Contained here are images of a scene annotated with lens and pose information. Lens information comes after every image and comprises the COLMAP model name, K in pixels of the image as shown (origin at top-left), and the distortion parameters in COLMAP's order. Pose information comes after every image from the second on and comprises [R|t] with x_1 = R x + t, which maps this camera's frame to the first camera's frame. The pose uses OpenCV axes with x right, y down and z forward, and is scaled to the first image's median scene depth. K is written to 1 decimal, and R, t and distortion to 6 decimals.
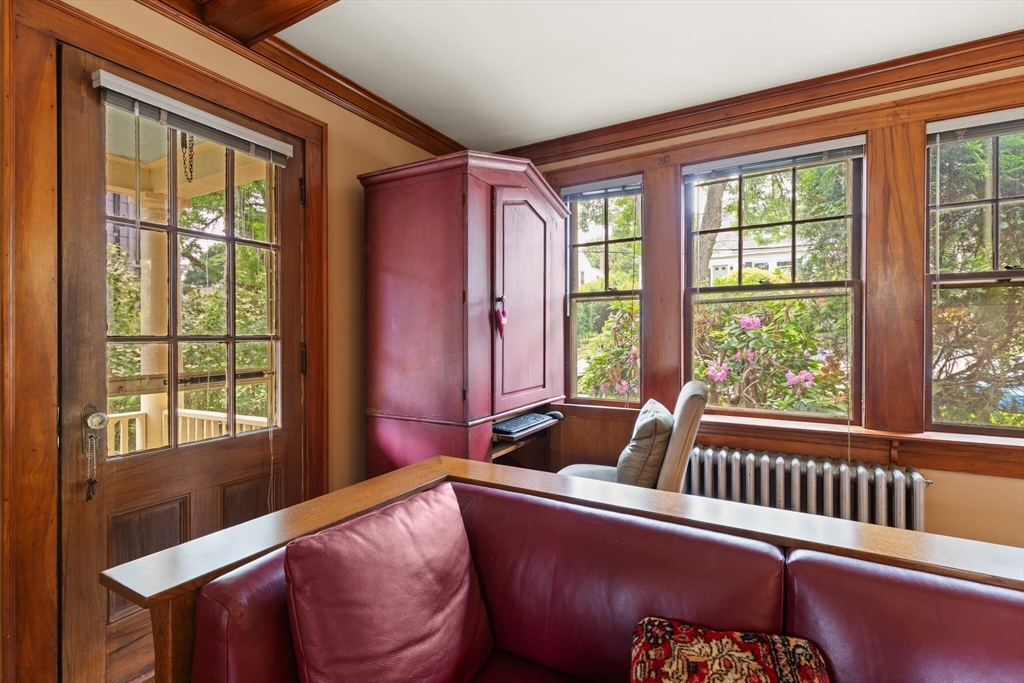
lens RADIAL K [[461.9, 0, 512.3], [0, 461.9, 337.0], [0, 0, 1]] dist [0.003543, -0.000551]
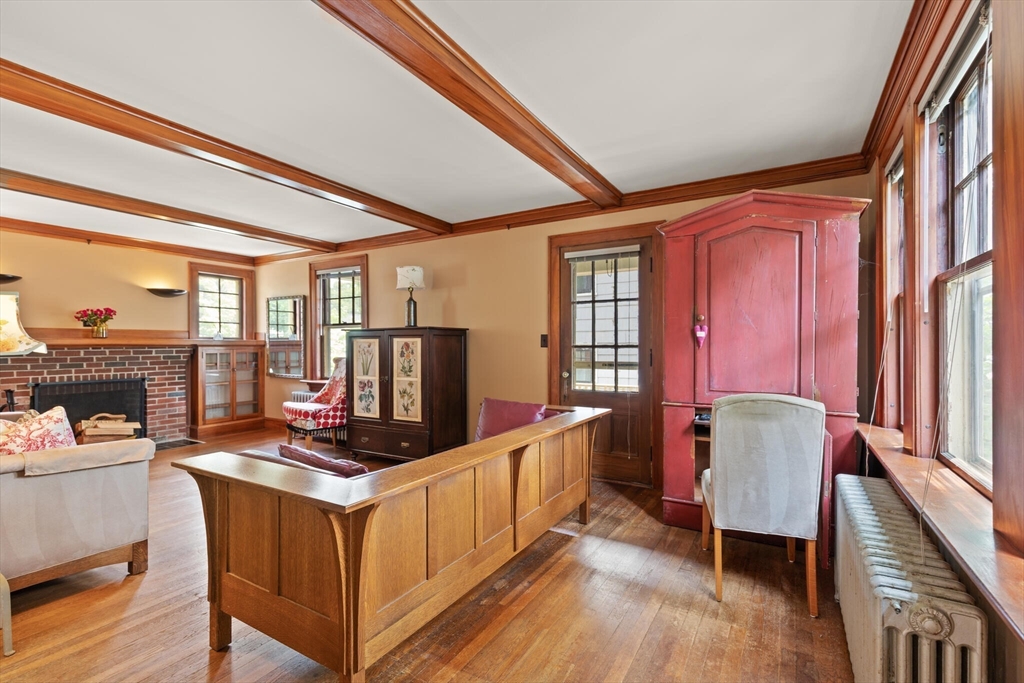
lens RADIAL K [[461.9, 0, 516.8], [0, 461.9, 349.2], [0, 0, 1]] dist [0.003543, -0.000551]
pose [[-0.013726, 0.010555, -0.999850, 1.533868], [0.004125, 0.999936, 0.010499, -0.010363], [0.999897, -0.003981, -0.013768, 0.570736]]
